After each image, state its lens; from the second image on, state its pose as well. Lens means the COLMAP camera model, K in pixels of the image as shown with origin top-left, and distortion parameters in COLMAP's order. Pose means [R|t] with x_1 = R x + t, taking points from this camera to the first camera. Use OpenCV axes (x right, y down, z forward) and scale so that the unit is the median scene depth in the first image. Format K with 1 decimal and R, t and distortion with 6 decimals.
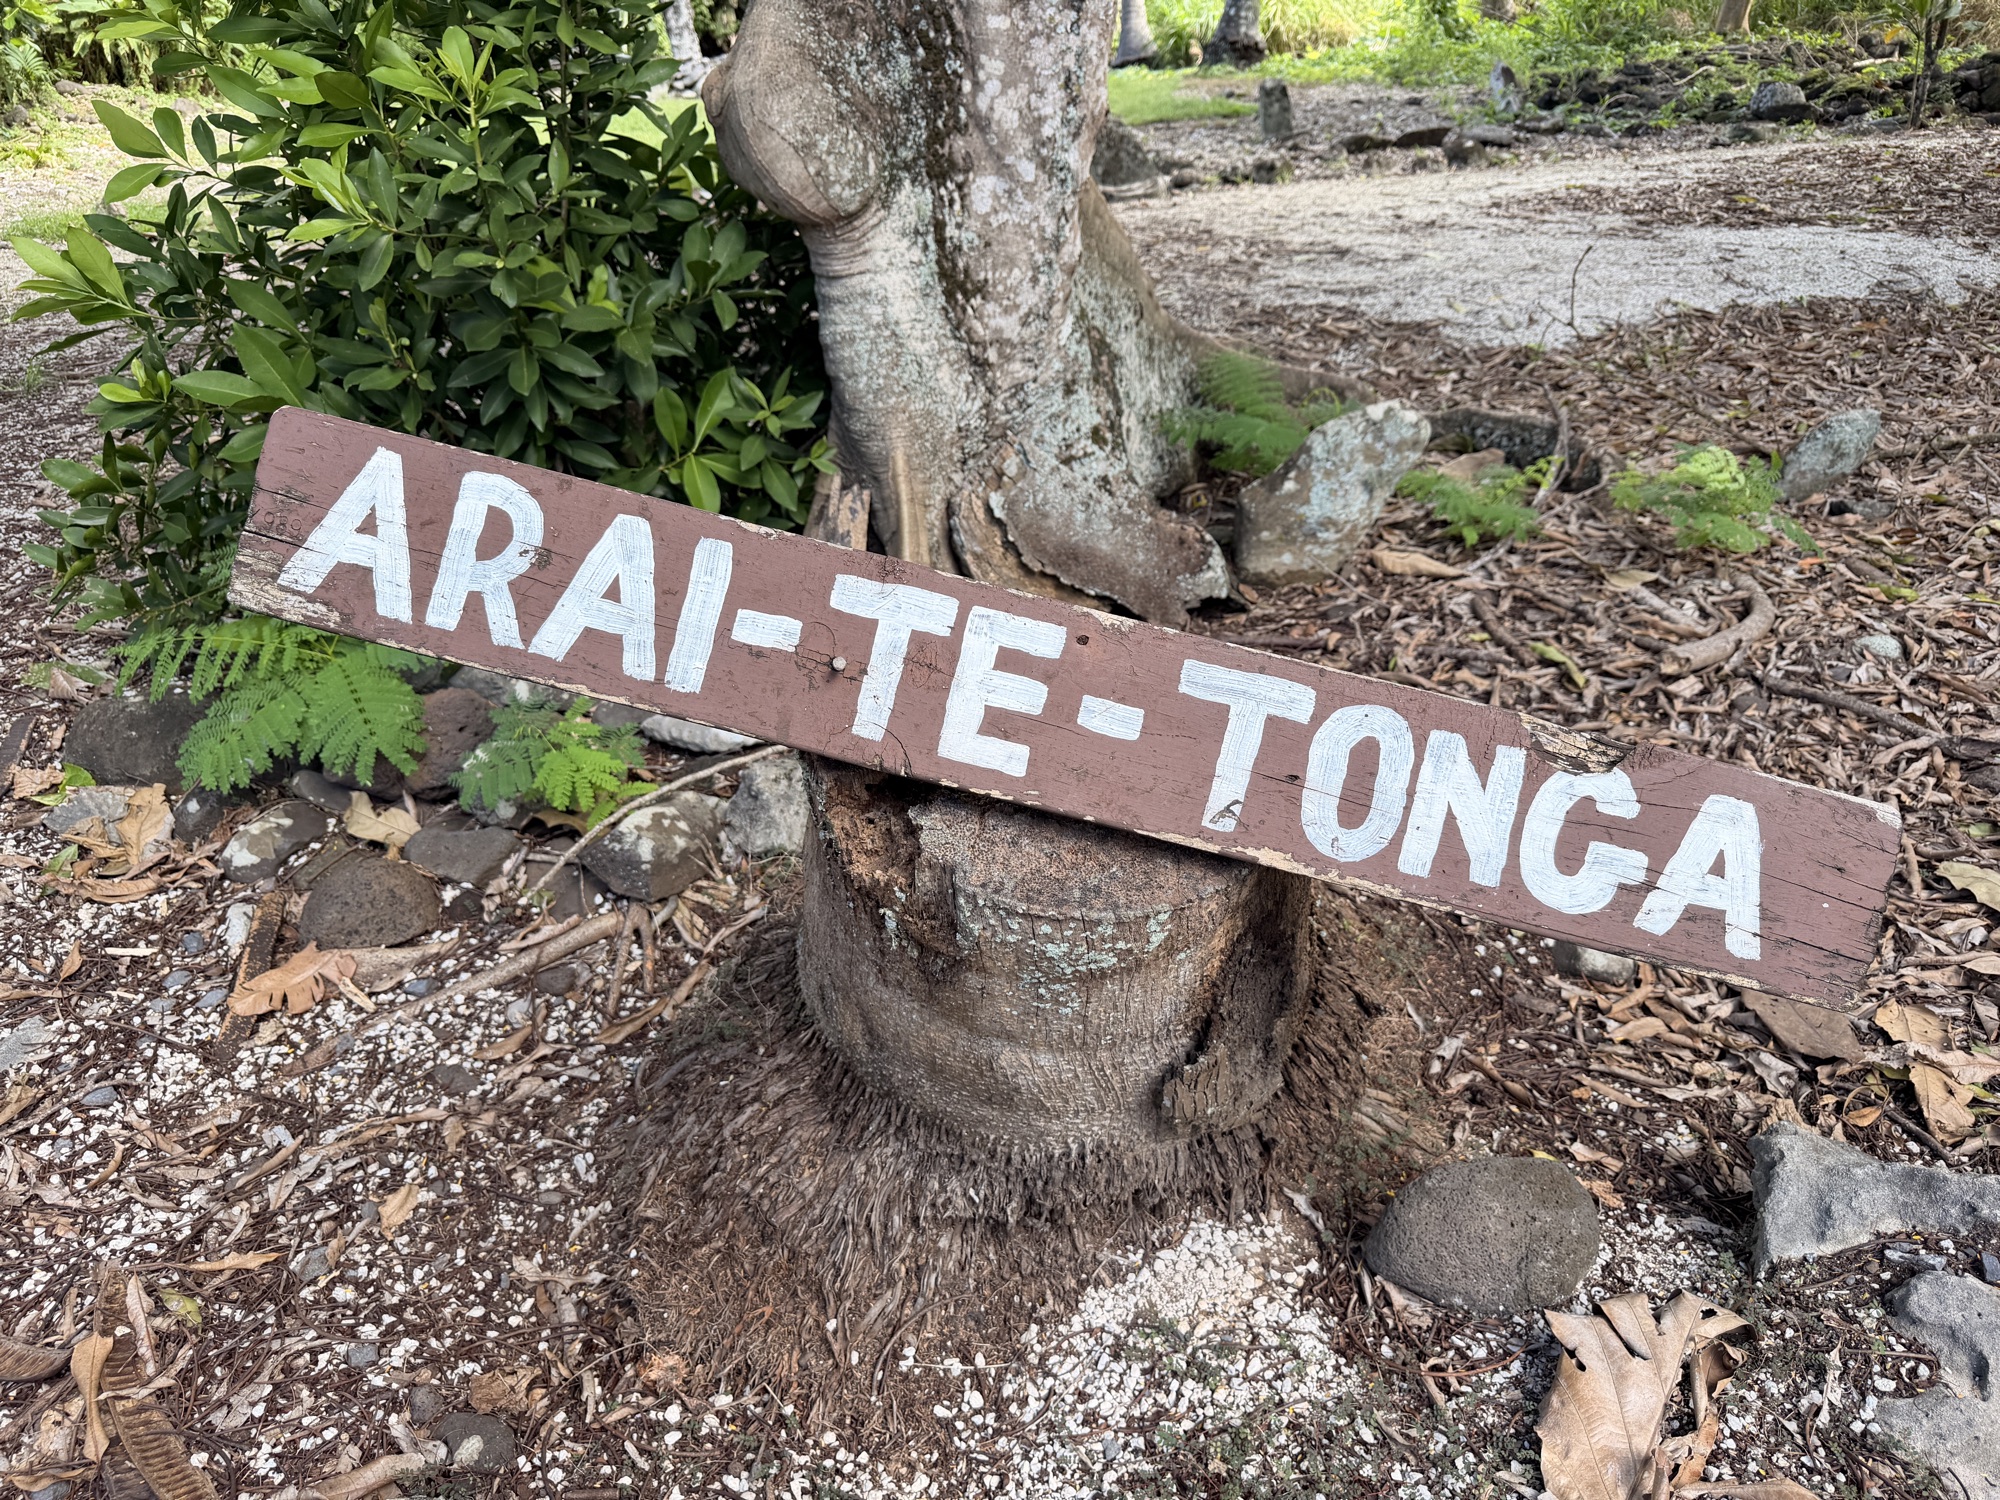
lens RADIAL K [[1403.2, 0, 996.9], [0, 1403.2, 757.0], [0, 0, 1]] dist [0.074404, -0.055378]
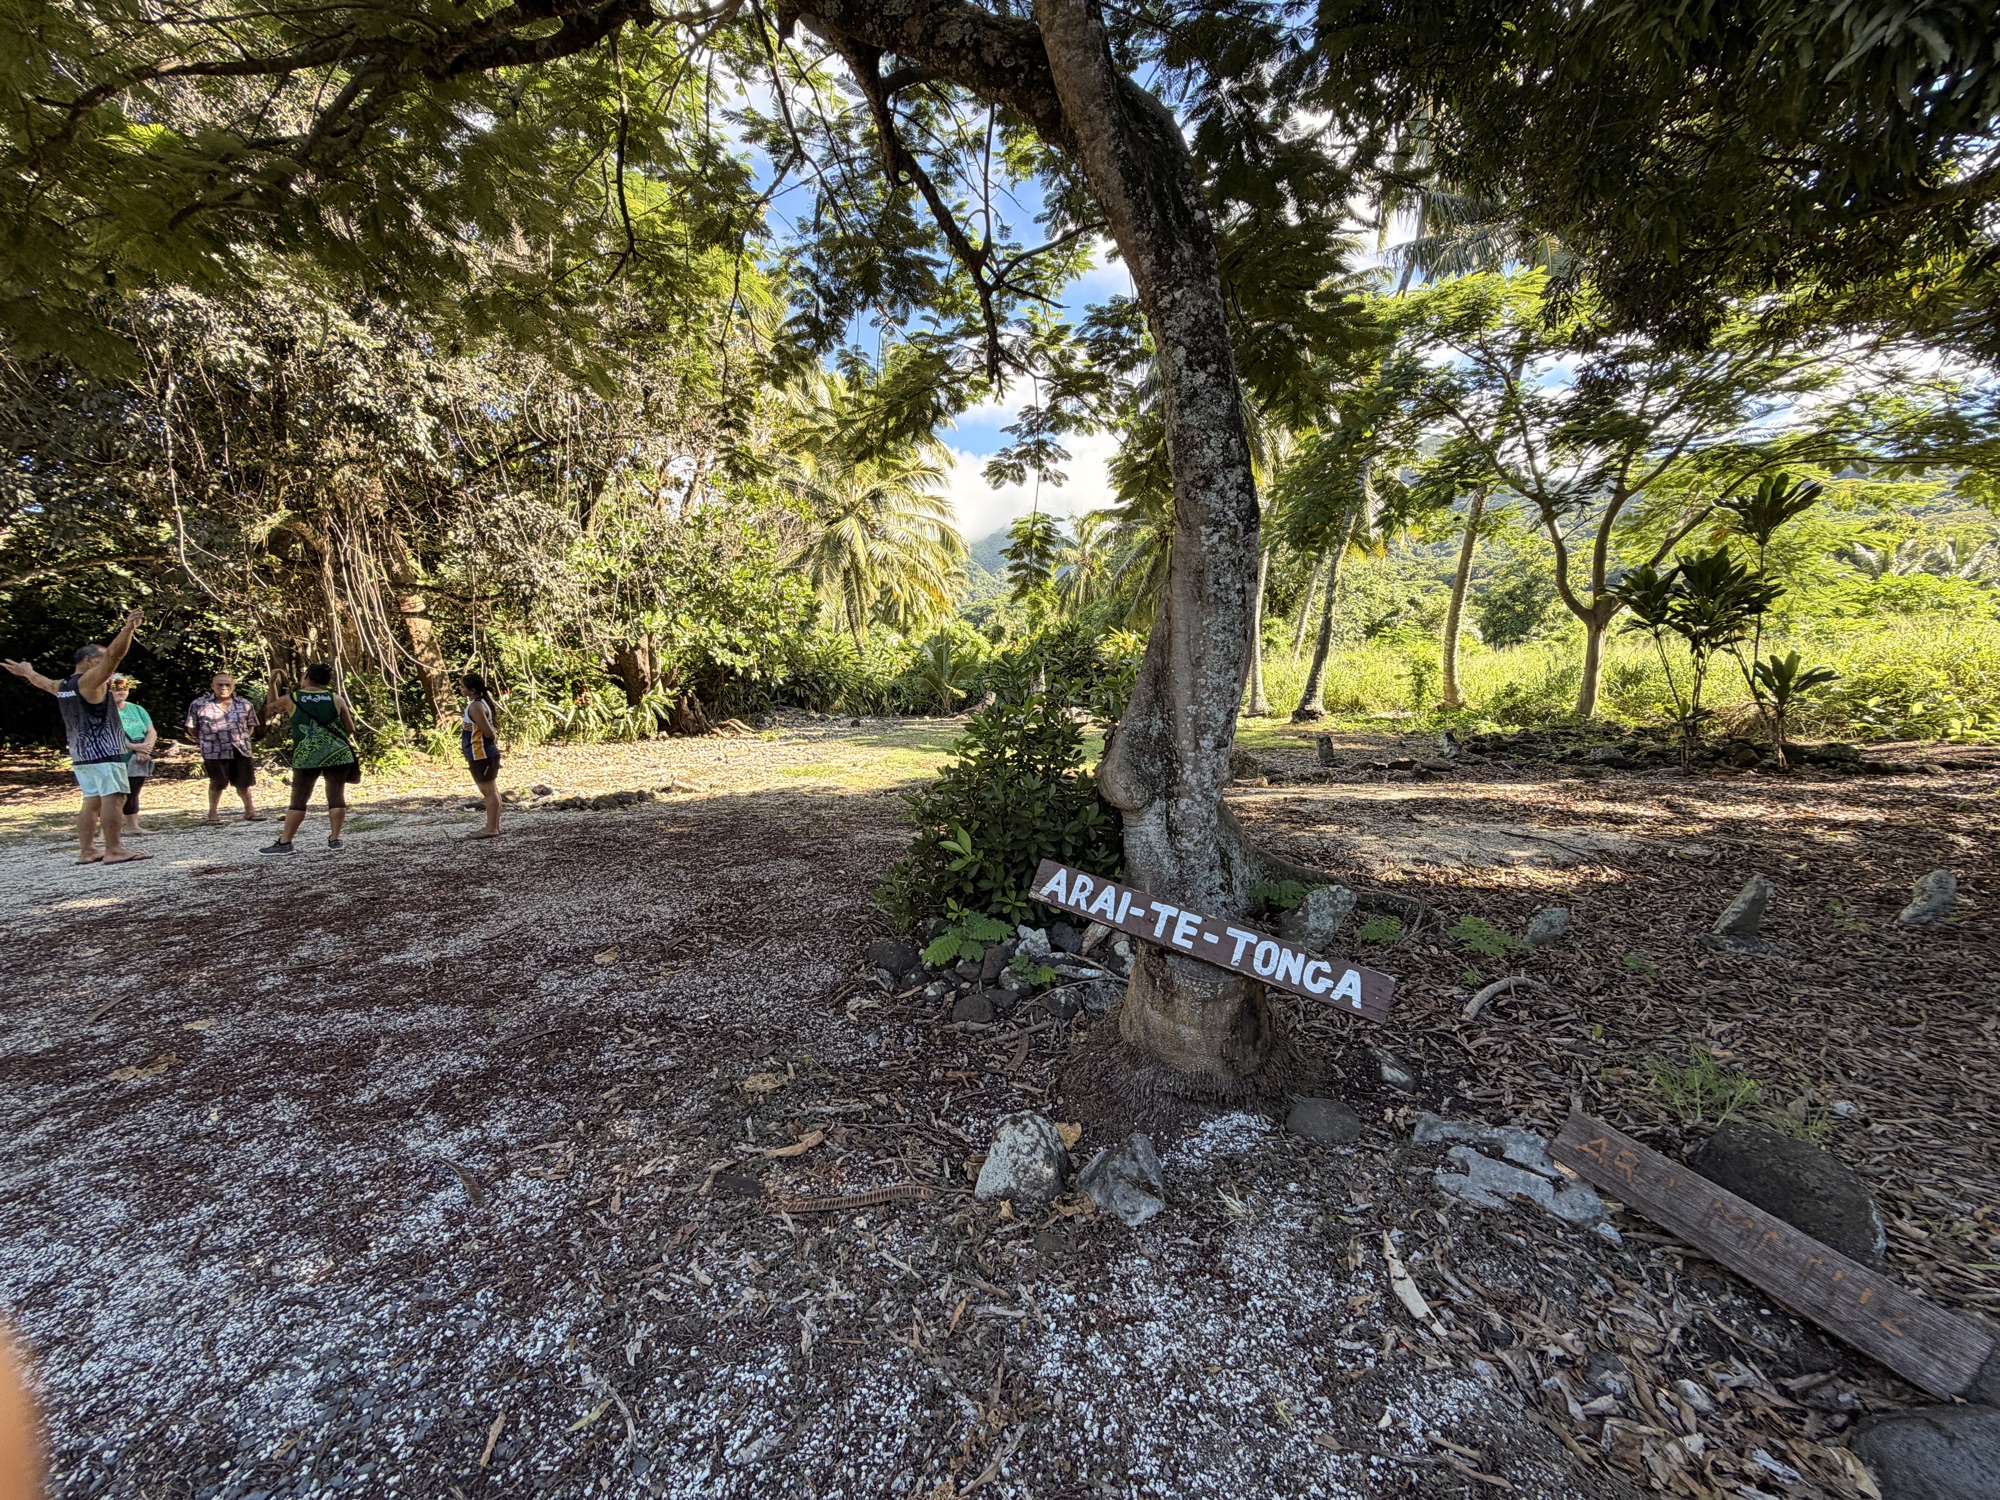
lens RADIAL K [[800.5, 0, 989.6], [0, 800.5, 750.0], [0, 0, 1]] dist [0.000011, 0.000005]
pose [[0.970475, 0.051362, -0.235669, -0.037203], [-0.137024, 0.921490, -0.363429, 0.461133], [0.198500, 0.384991, 0.901321, -1.767042]]
